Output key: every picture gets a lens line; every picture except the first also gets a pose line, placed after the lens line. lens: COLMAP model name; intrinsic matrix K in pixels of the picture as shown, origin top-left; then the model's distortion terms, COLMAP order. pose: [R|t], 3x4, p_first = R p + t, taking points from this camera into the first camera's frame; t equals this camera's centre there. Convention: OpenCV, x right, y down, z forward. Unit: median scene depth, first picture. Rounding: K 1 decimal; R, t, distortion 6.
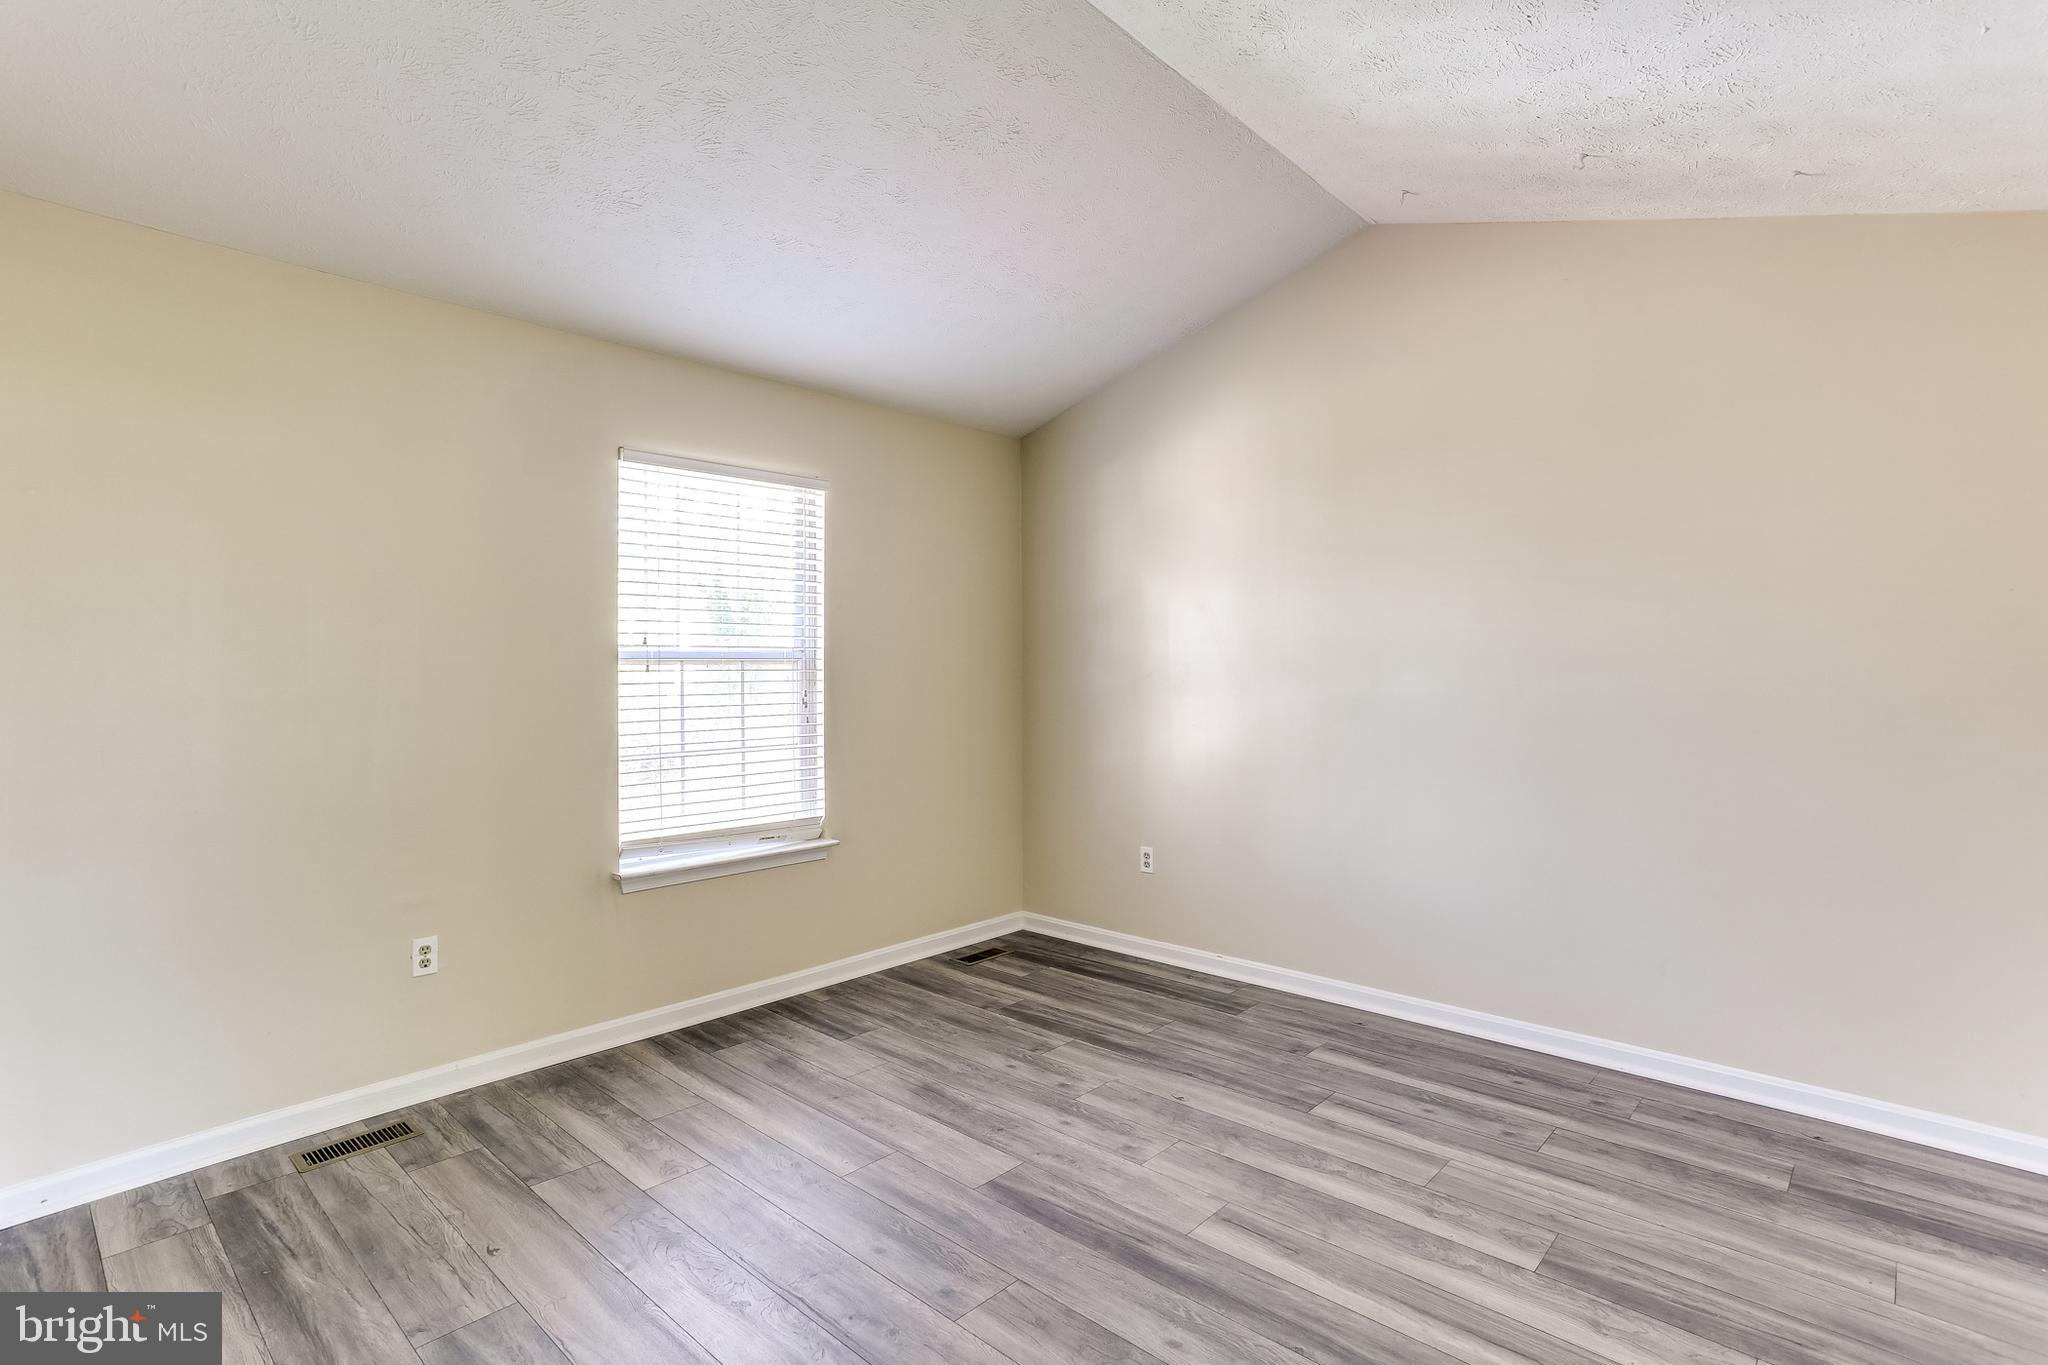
lens RADIAL K [[1009.5, 0, 1024.2], [0, 1009.5, 674.9], [0, 0, 1]] dist [-0.027649, 0.005192]
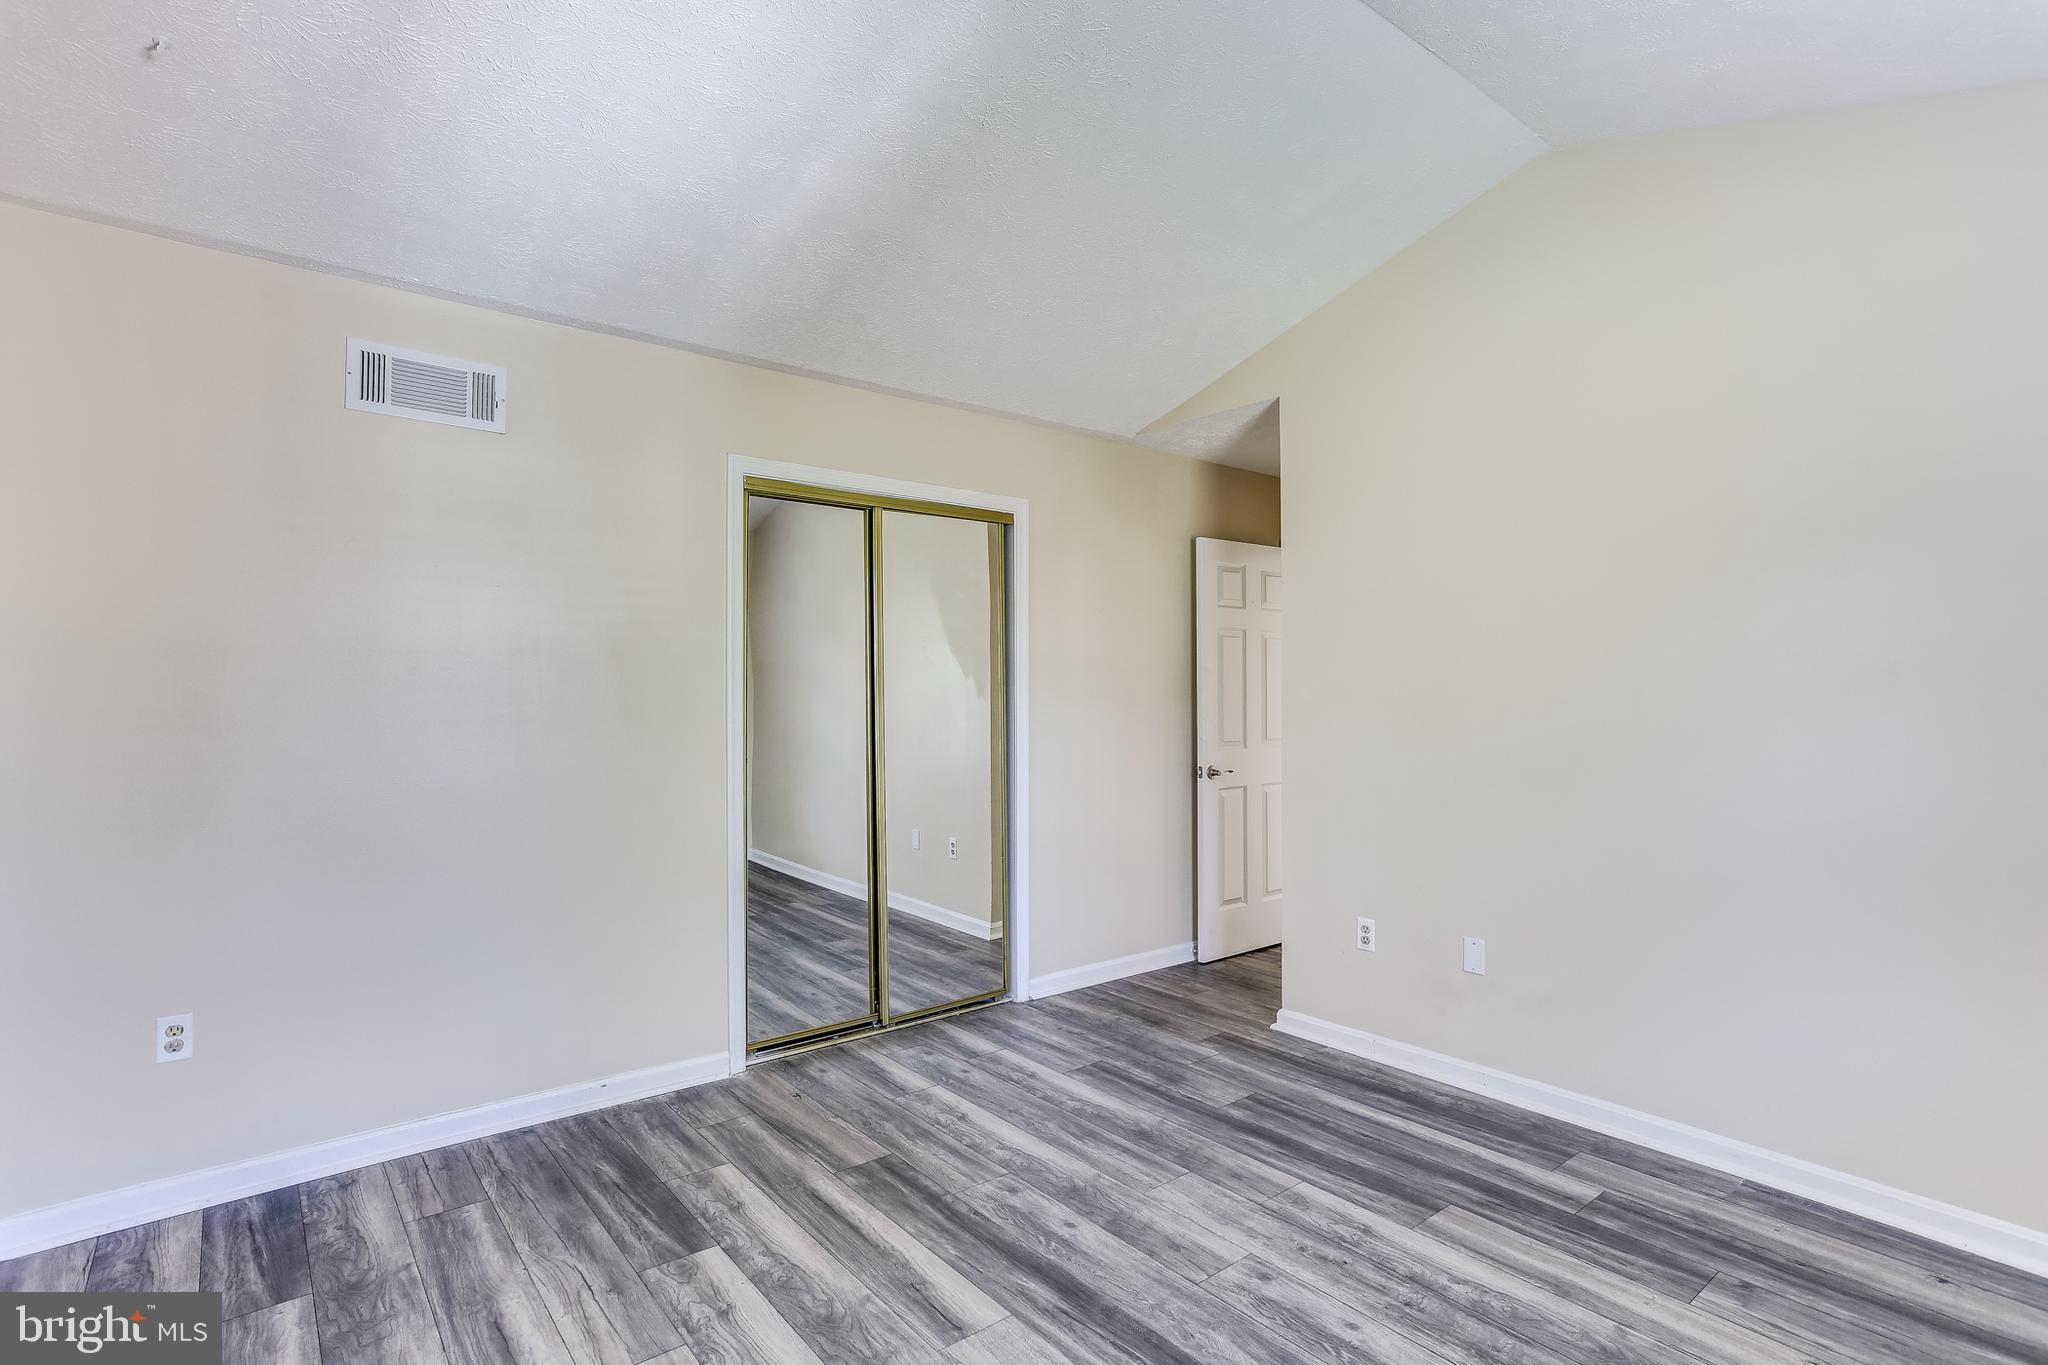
lens RADIAL K [[1009.5, 0, 1023.6], [0, 1009.5, 687.3], [0, 0, 1]] dist [-0.027649, 0.005192]
pose [[-0.989531, 0.007803, 0.144109, 0.017525], [0.008000, 0.999968, 0.000787, -0.011509], [-0.144098, 0.001932, -0.989562, 2.008577]]
